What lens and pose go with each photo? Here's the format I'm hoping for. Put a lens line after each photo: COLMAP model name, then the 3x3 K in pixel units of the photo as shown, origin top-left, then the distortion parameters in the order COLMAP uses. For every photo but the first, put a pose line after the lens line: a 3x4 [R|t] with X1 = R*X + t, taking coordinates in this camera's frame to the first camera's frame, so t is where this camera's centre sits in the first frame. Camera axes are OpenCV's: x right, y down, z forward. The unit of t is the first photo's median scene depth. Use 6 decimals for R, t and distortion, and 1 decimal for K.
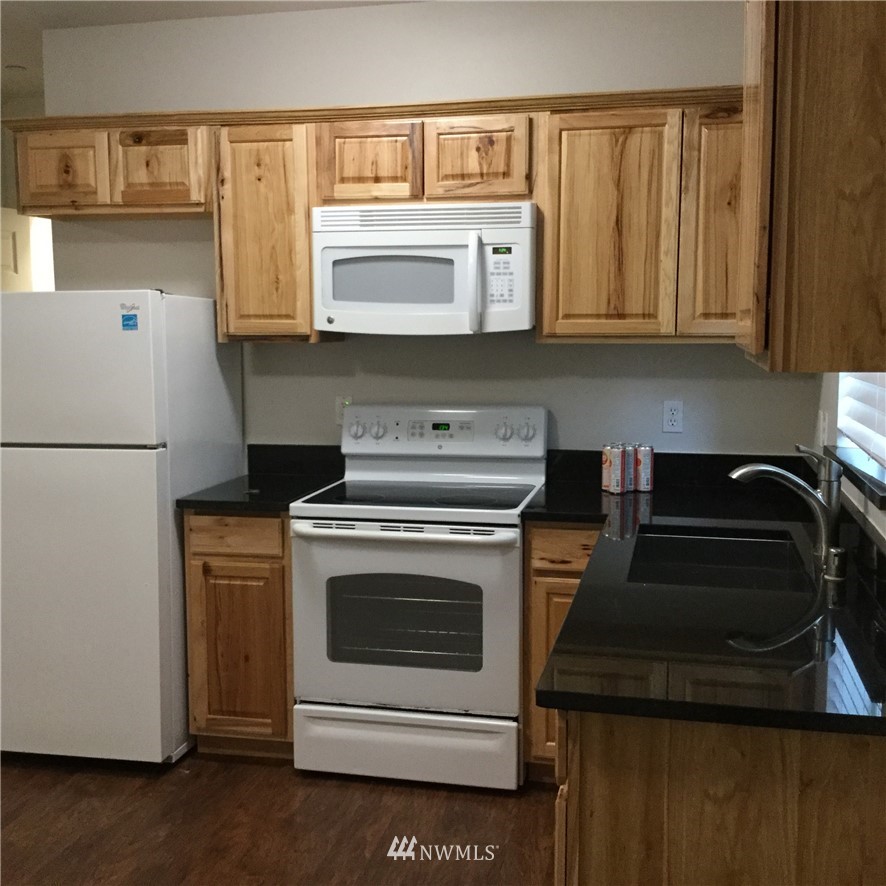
lens RADIAL K [[1054.3, 0, 449.0], [0, 1054.3, 448.4], [0, 0, 1]] dist [0.052619, 0.000000]
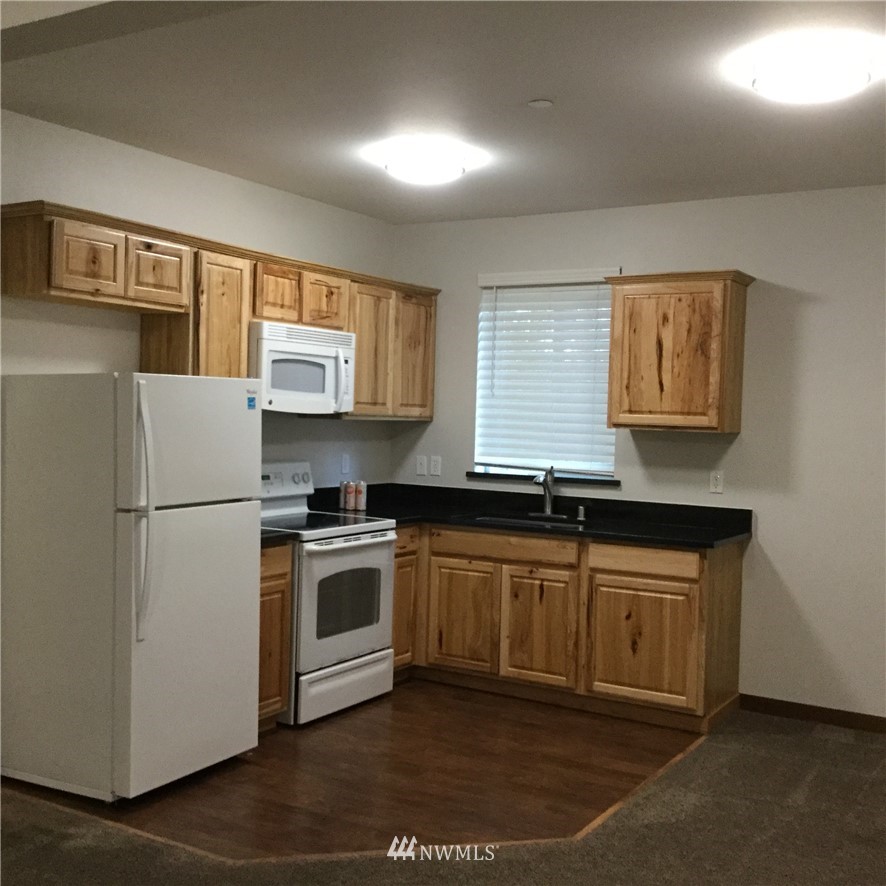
lens RADIAL K [[1054.3, 0, 447.2], [0, 1054.3, 443.3], [0, 0, 1]] dist [0.052619, 0.000000]
pose [[0.323453, -0.017381, 0.946085, -1.364218], [0.078103, 0.996910, -0.008387, -0.037844], [-0.943016, 0.076605, 0.323811, 0.334631]]
